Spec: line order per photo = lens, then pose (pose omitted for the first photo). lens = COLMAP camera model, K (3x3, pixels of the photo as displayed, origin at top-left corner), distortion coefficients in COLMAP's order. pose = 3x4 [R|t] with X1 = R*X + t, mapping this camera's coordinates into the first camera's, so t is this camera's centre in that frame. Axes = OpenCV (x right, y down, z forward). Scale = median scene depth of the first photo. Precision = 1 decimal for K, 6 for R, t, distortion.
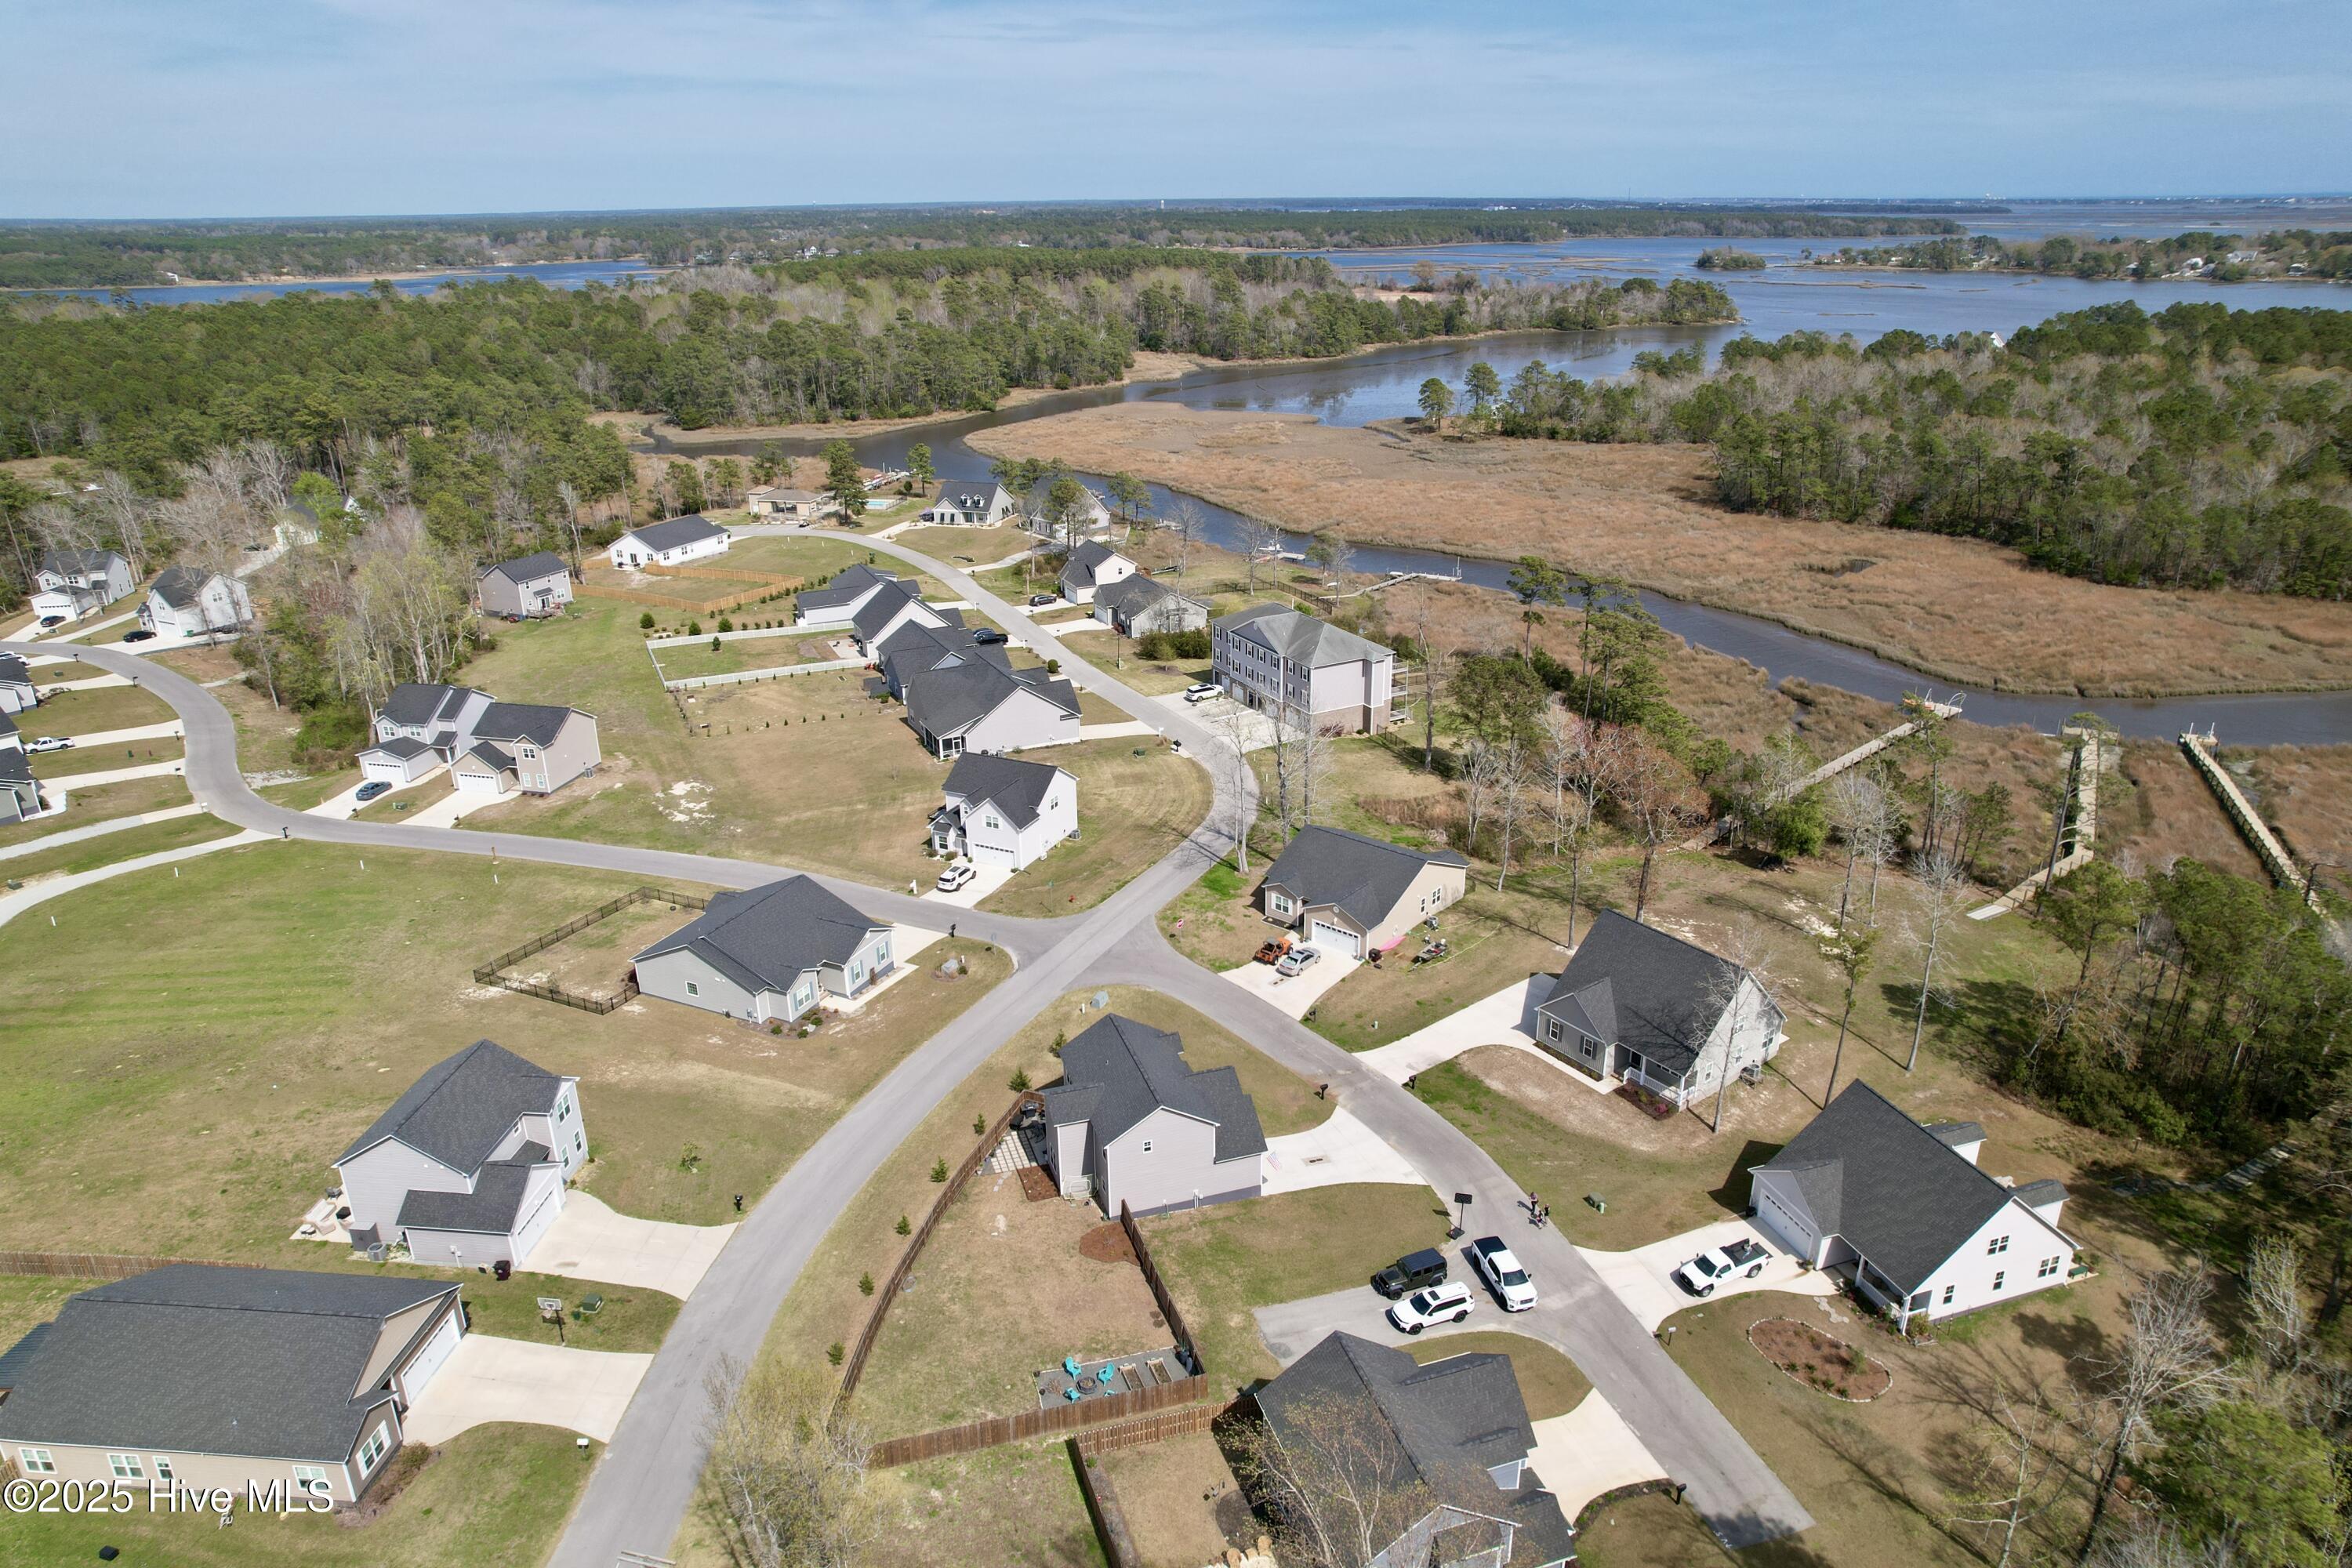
lens RADIAL K [[1507.5, 0, 1184.5], [0, 1507.5, 774.4], [0, 0, 1]] dist [-0.076137, 0.064583]
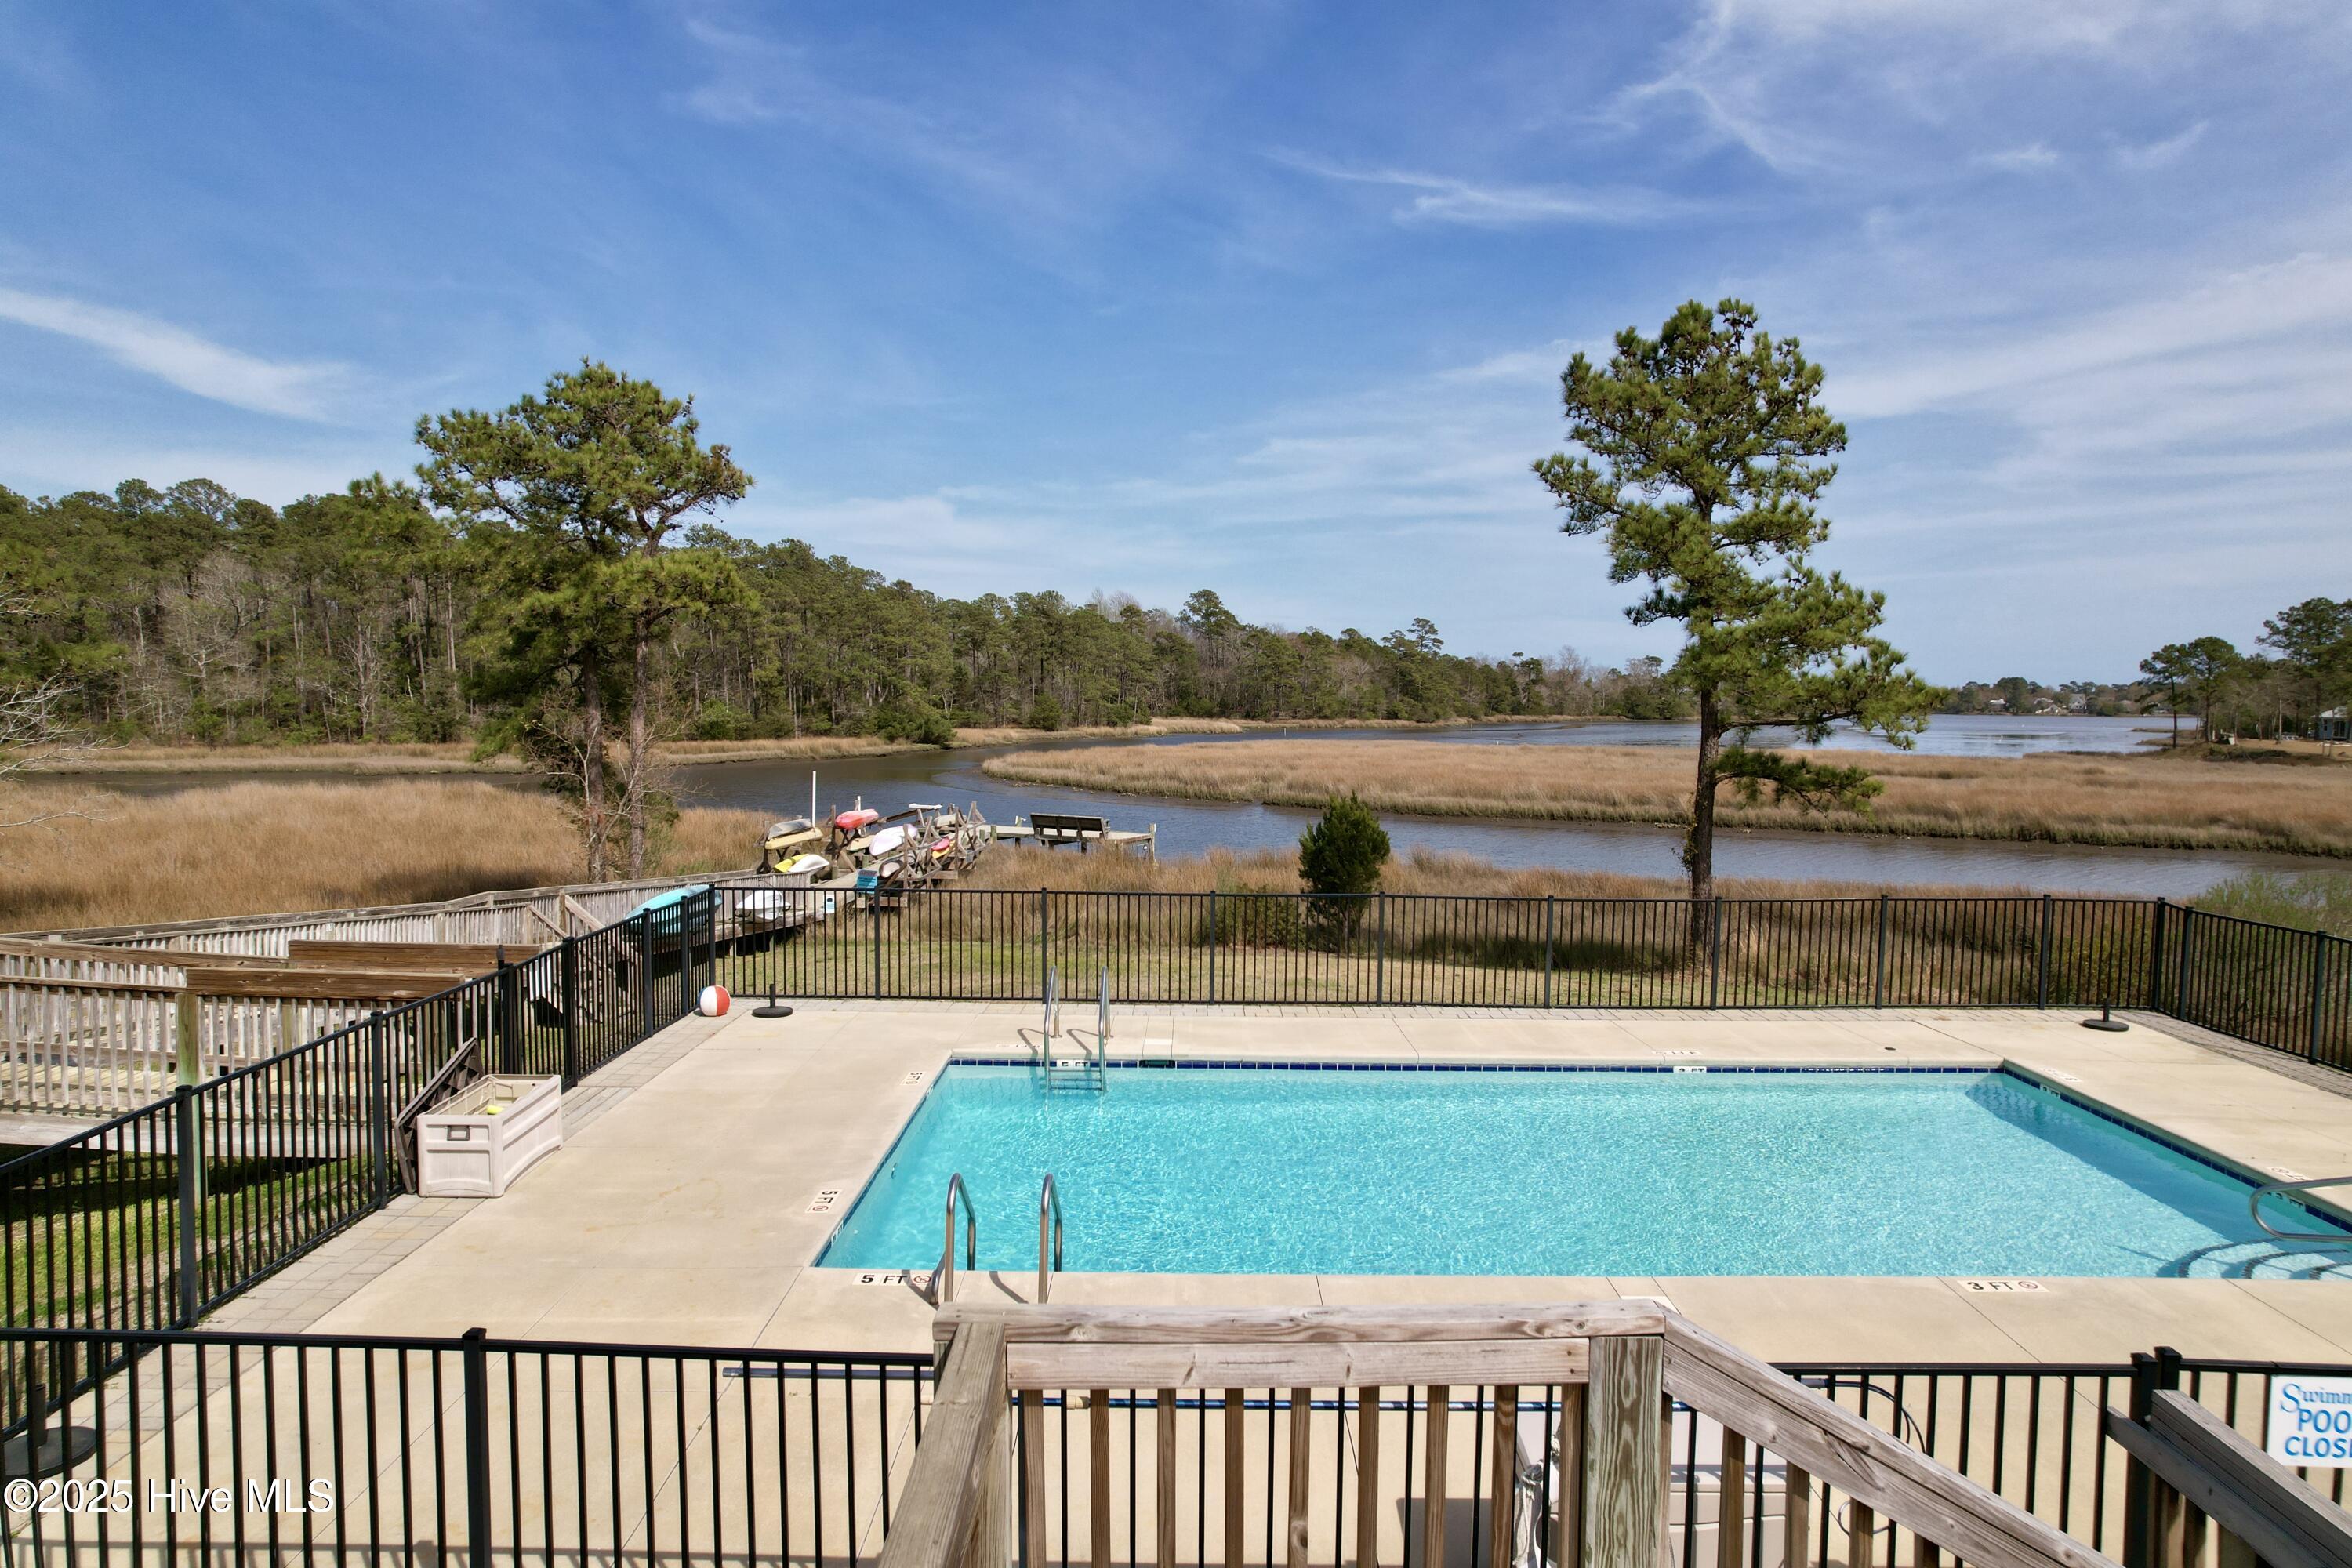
lens RADIAL K [[1507.5, 0, 1184.5], [0, 1507.5, 774.4], [0, 0, 1]] dist [-0.076137, 0.064583]
pose [[0.973322, 0.008172, 0.229297, -0.326330], [0.064130, 0.949846, -0.306071, -0.255506], [-0.220298, 0.312610, 0.923982, 1.377902]]
